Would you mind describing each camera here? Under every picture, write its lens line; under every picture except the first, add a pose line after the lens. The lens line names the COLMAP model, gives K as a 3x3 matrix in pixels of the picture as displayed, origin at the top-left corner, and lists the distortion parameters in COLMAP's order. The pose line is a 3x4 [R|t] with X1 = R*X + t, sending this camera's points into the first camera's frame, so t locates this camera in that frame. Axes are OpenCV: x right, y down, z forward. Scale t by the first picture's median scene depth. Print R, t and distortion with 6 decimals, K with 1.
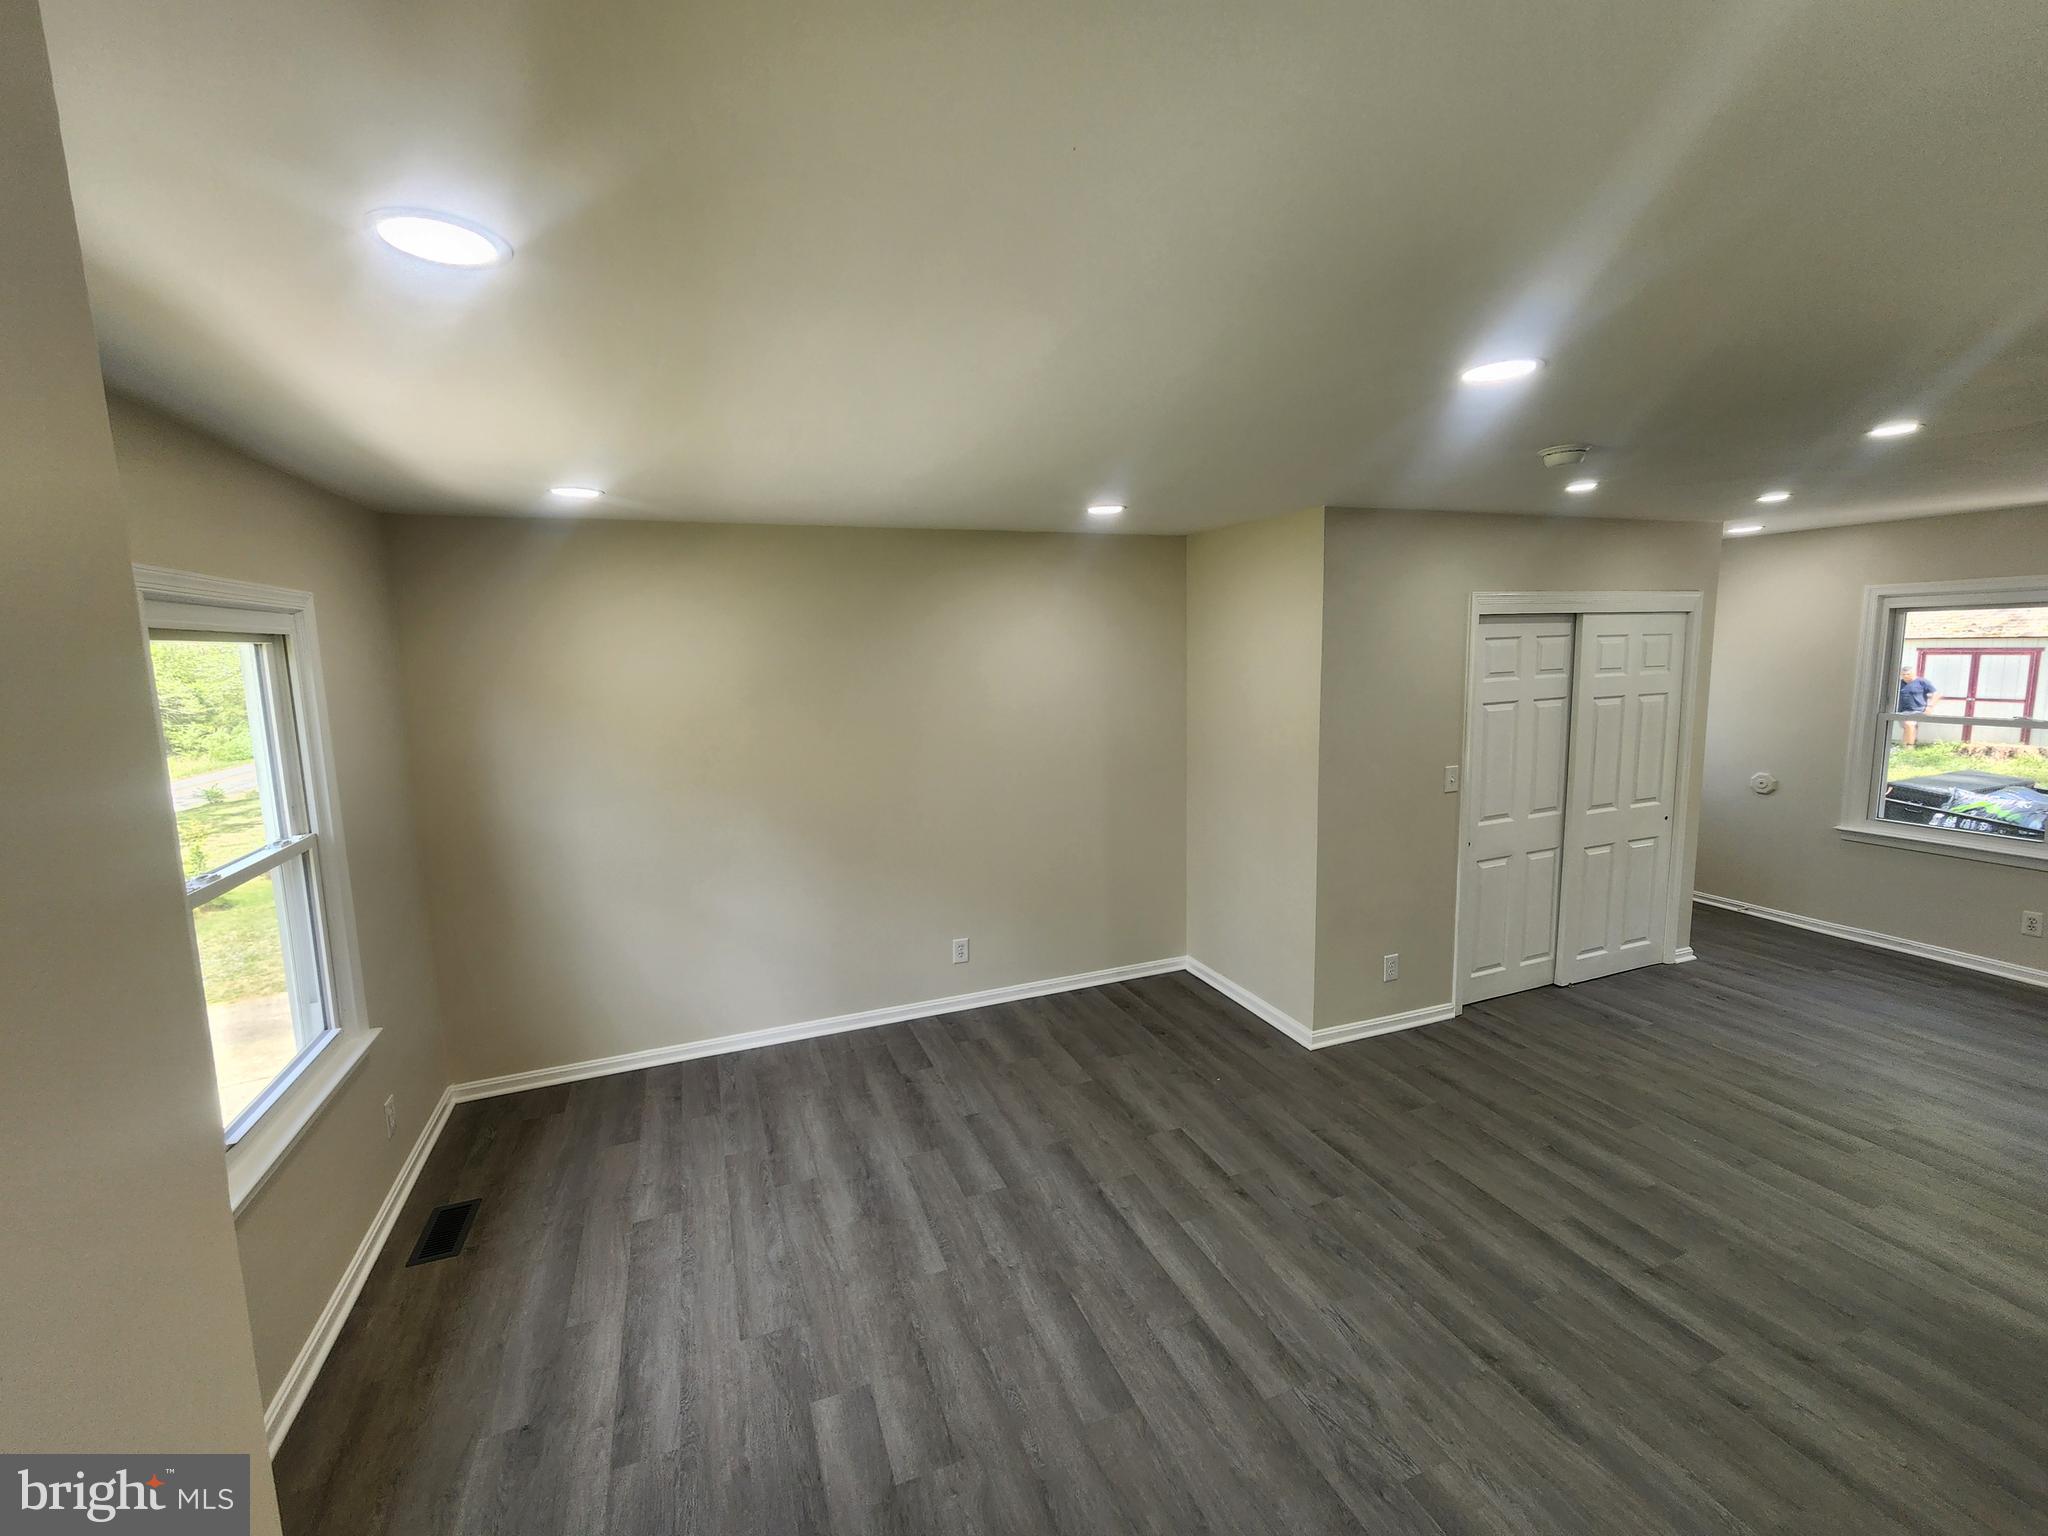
lens RADIAL K [[838.4, 0, 1008.9], [0, 838.4, 754.6], [0, 0, 1]] dist [0.003962, -0.001534]
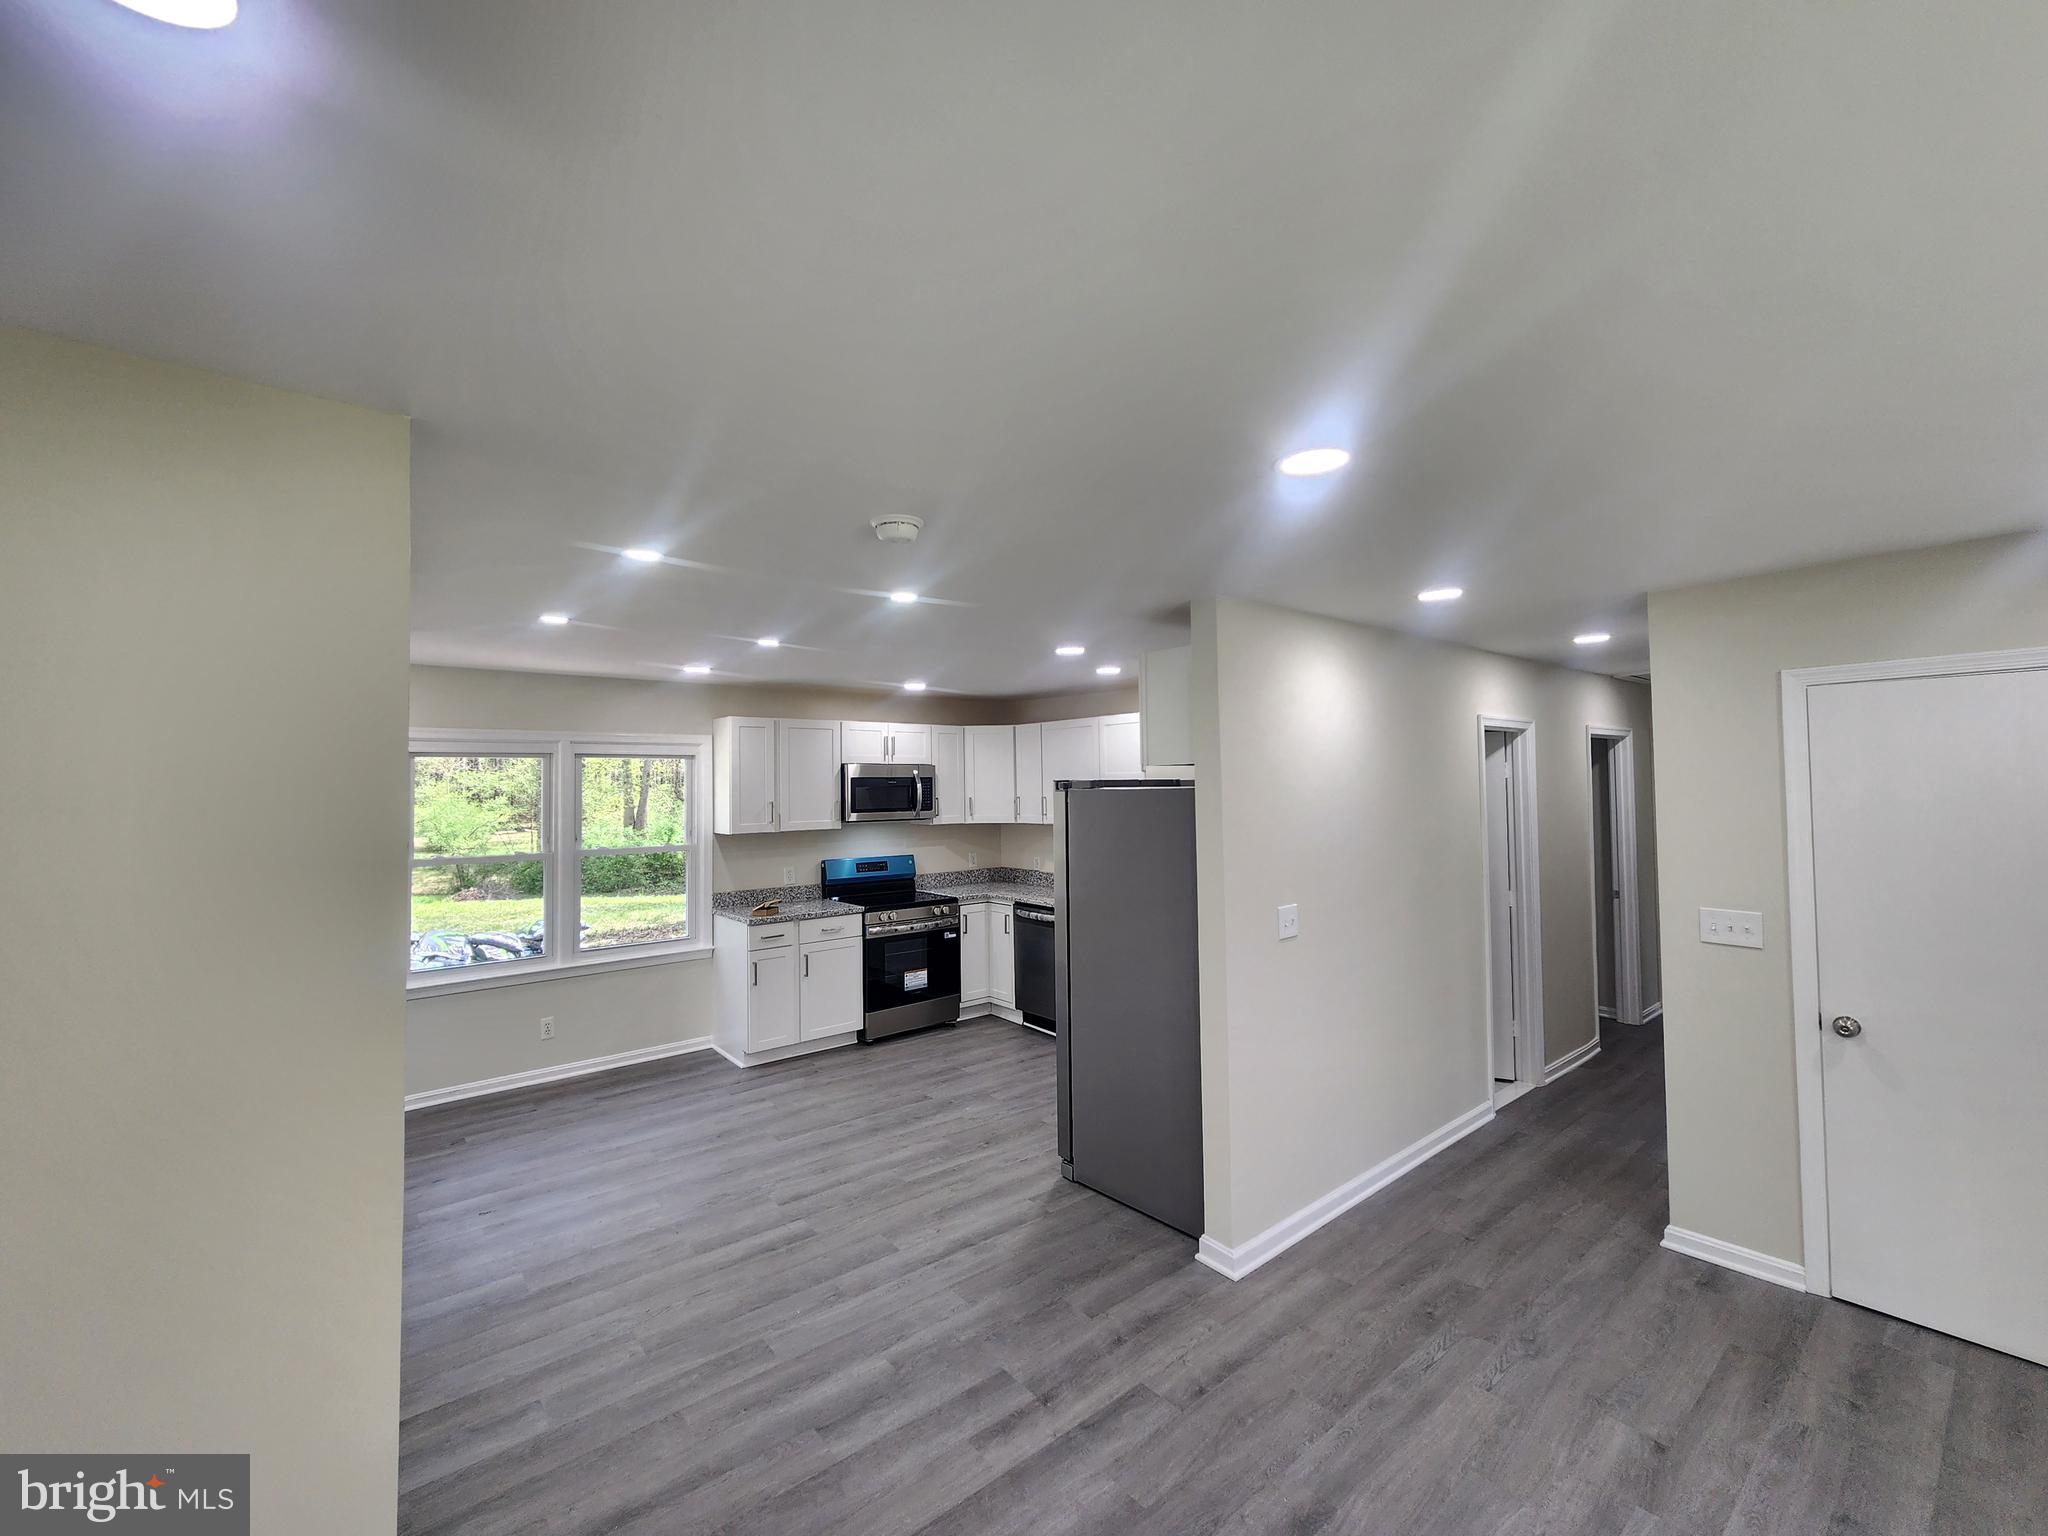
lens RADIAL K [[838.4, 0, 1015.9], [0, 838.4, 763.7], [0, 0, 1]] dist [0.003962, -0.001534]
pose [[-0.316163, 0.055217, 0.947097, -0.141876], [0.138633, 0.990278, -0.011456, -0.079813], [-0.938521, 0.127677, -0.320744, 1.006092]]
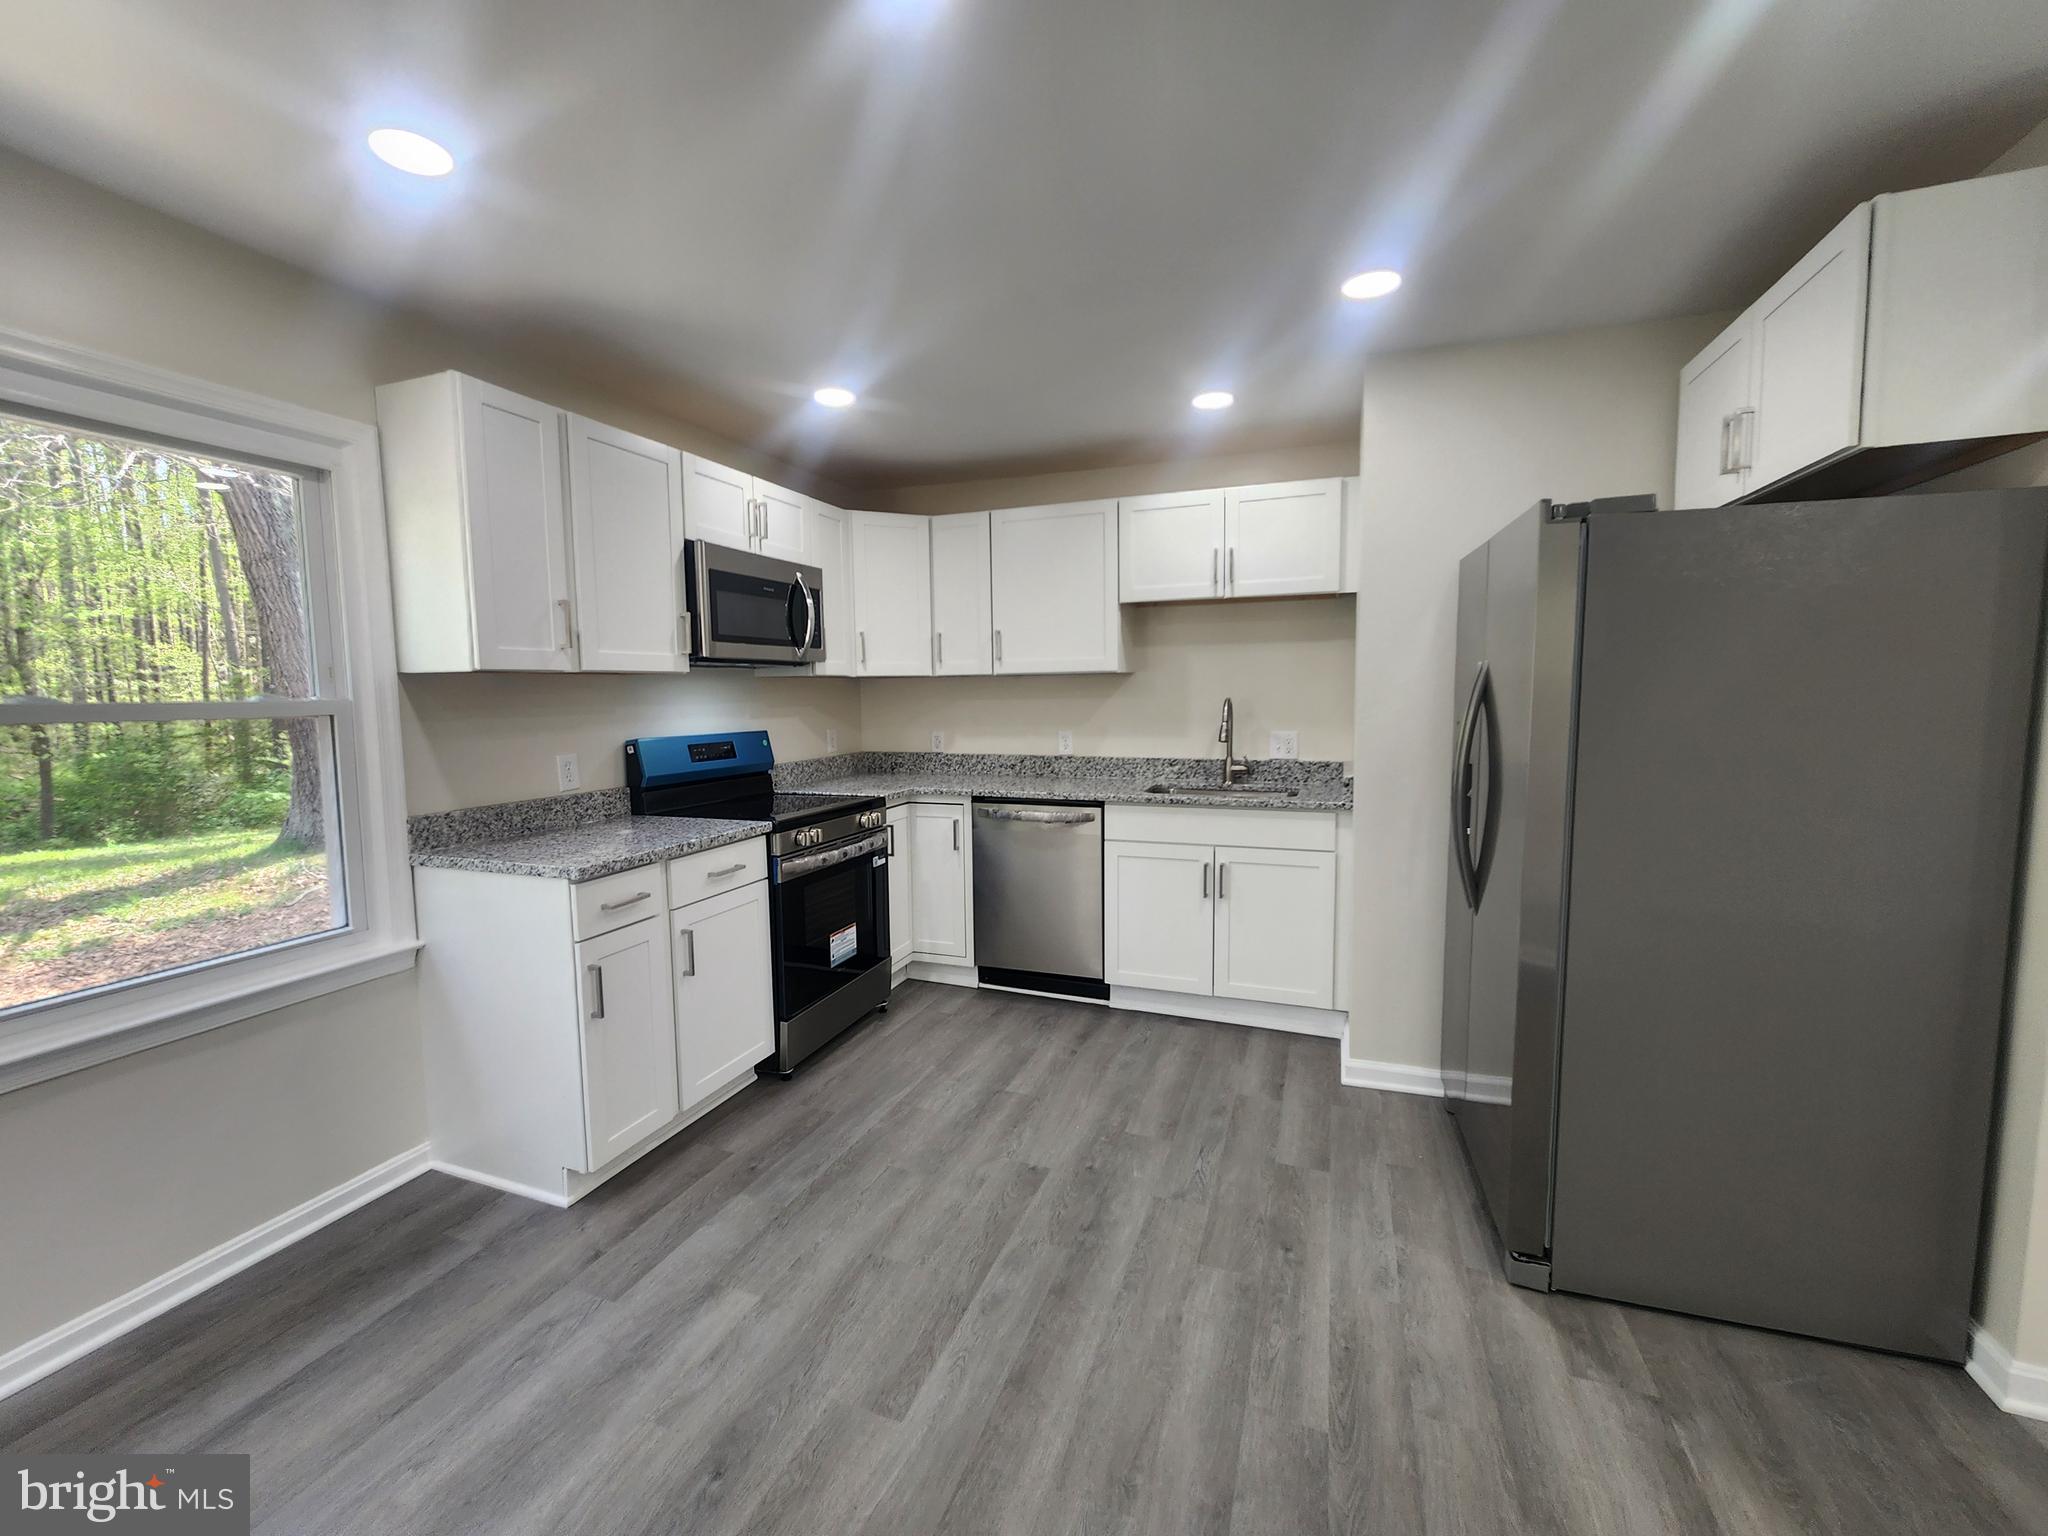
lens RADIAL K [[838.4, 0, 1008.5], [0, 838.4, 764.2], [0, 0, 1]] dist [0.003962, -0.001534]
pose [[-0.743390, -0.022743, 0.668471, 0.895411], [0.116162, 0.979844, 0.162517, -0.020253], [-0.658694, 0.198464, -0.725765, 1.257656]]
